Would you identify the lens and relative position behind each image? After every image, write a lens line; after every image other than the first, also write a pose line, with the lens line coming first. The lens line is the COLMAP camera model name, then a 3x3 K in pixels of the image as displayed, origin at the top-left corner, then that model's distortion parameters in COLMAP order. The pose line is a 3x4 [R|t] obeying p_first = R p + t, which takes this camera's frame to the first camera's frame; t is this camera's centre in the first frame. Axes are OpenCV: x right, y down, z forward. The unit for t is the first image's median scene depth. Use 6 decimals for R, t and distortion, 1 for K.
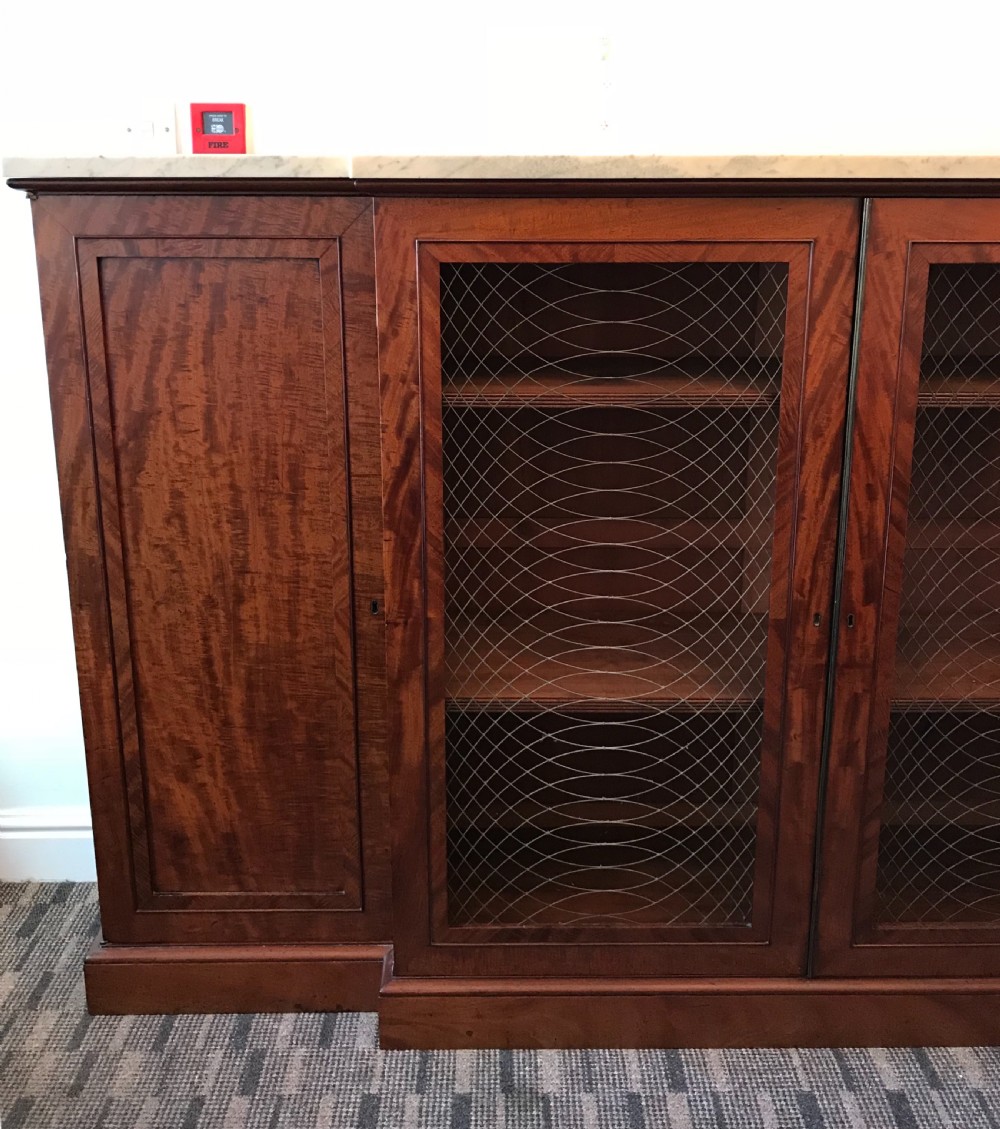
lens RADIAL K [[1122.8, 0, 512.7], [0, 1122.8, 446.5], [0, 0, 1]] dist [0.063269, -0.086886]
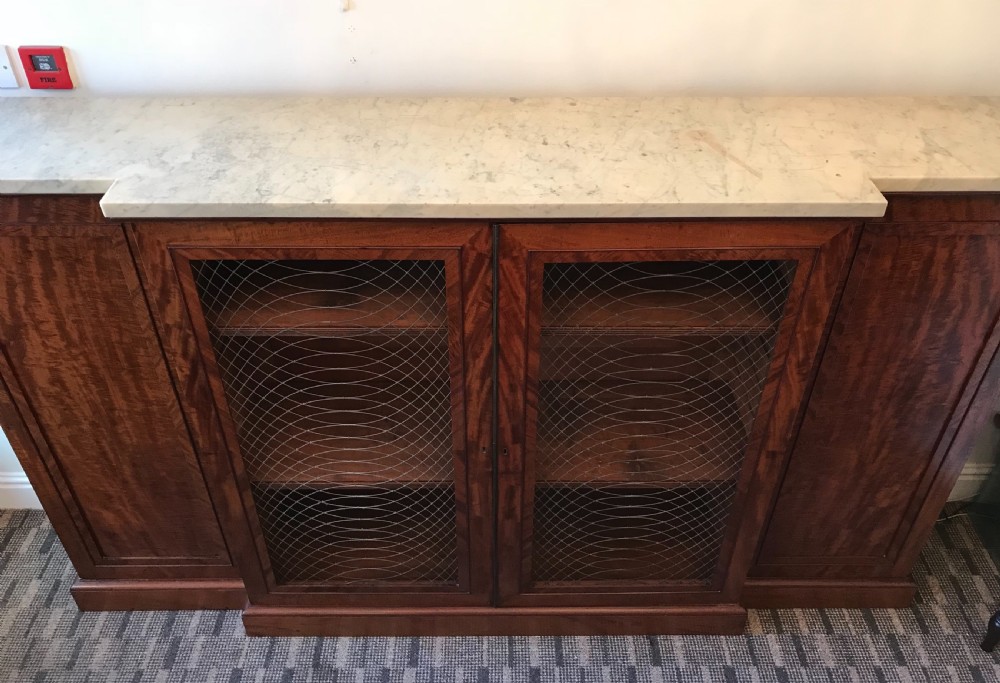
lens RADIAL K [[829.7, 0, 496.5], [0, 829.7, 310.8], [0, 0, 1]] dist [0.015175, -0.002934]
pose [[0.999976, 0.003546, -0.005981, 0.280467], [-0.000807, 0.913598, 0.406619, -0.460337], [0.006906, -0.406604, 0.913578, 0.043939]]
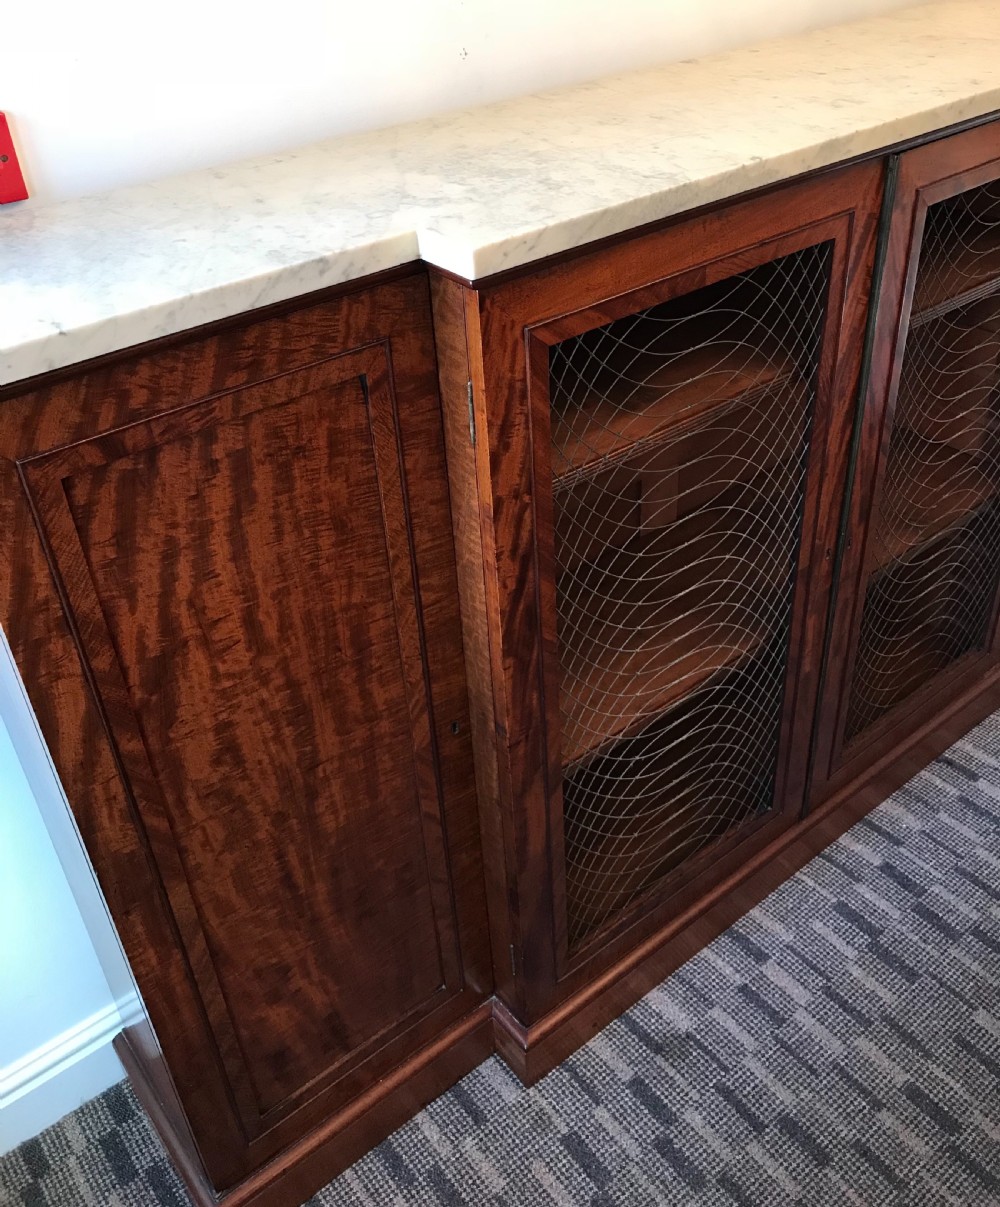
lens RADIAL K [[1113.0, 0, 515.3], [0, 1113.0, 528.8], [0, 0, 1]] dist [0.011158, 0.017618]
pose [[0.784857, -0.369014, 0.497825, -0.452942], [0.192230, 0.908714, 0.370522, -0.299049], [-0.589108, -0.195110, 0.784146, 0.342719]]
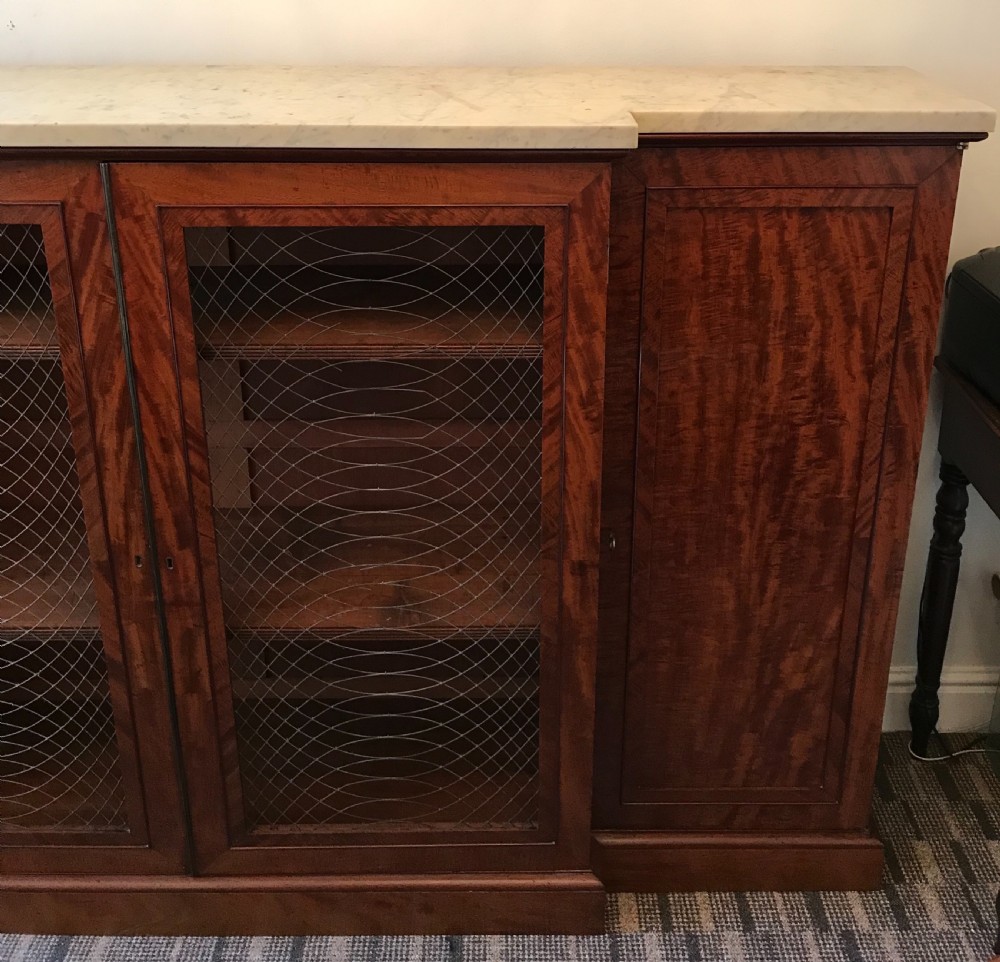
lens RADIAL K [[1098.9, 0, 516.4], [0, 1098.9, 285.4], [0, 0, 1]] dist [0.052235, -0.062471]
pose [[0.999983, 0.002640, -0.005243, 0.585112], [-0.002037, 0.993738, 0.111713, -0.193230], [0.005505, -0.111701, 0.993727, 0.048809]]
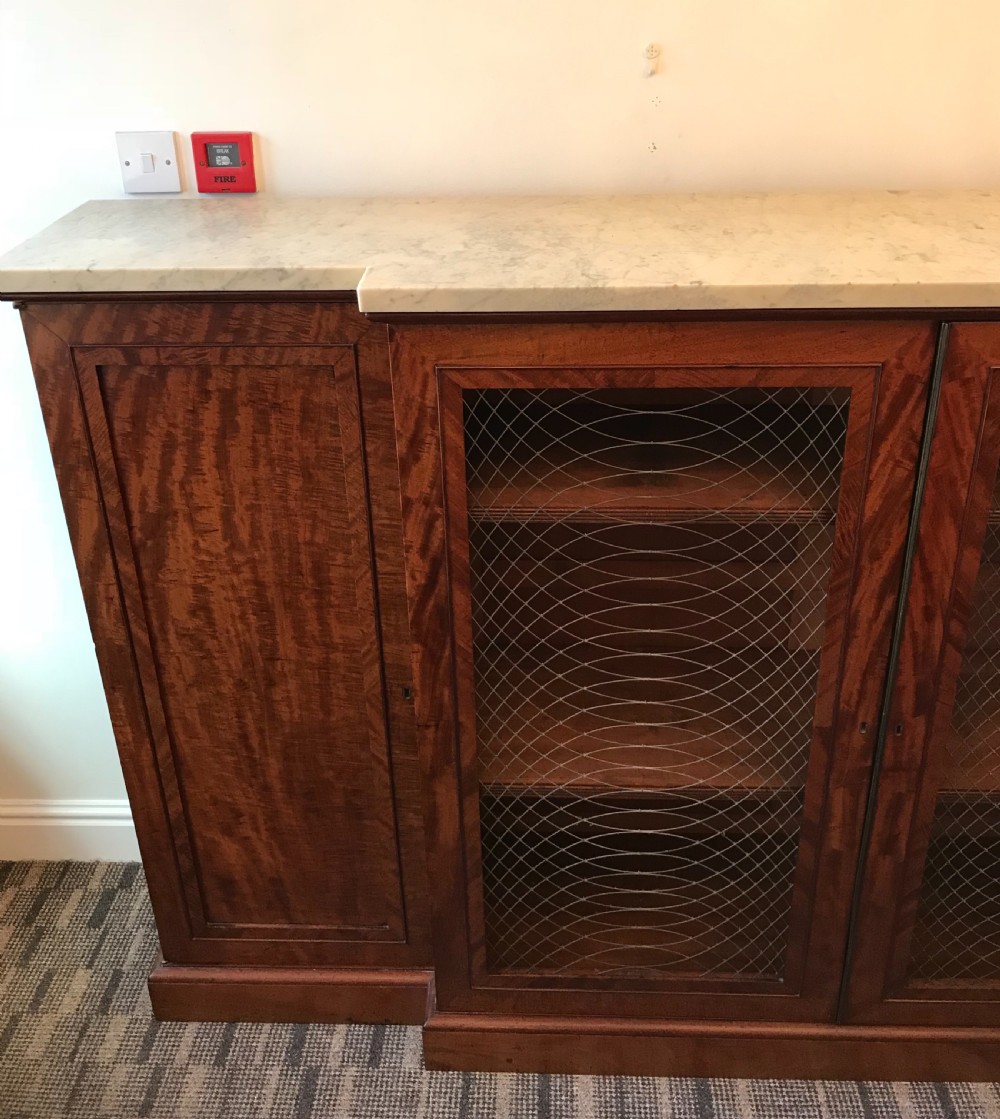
lens RADIAL K [[1110.3, 0, 513.6], [0, 1110.3, 441.7], [0, 0, 1]] dist [0.066909, -0.093119]
pose [[0.998506, 0.001101, -0.054638, 0.023219], [0.010121, 0.978773, 0.204699, -0.270350], [0.053704, -0.204946, 0.977299, 0.100598]]
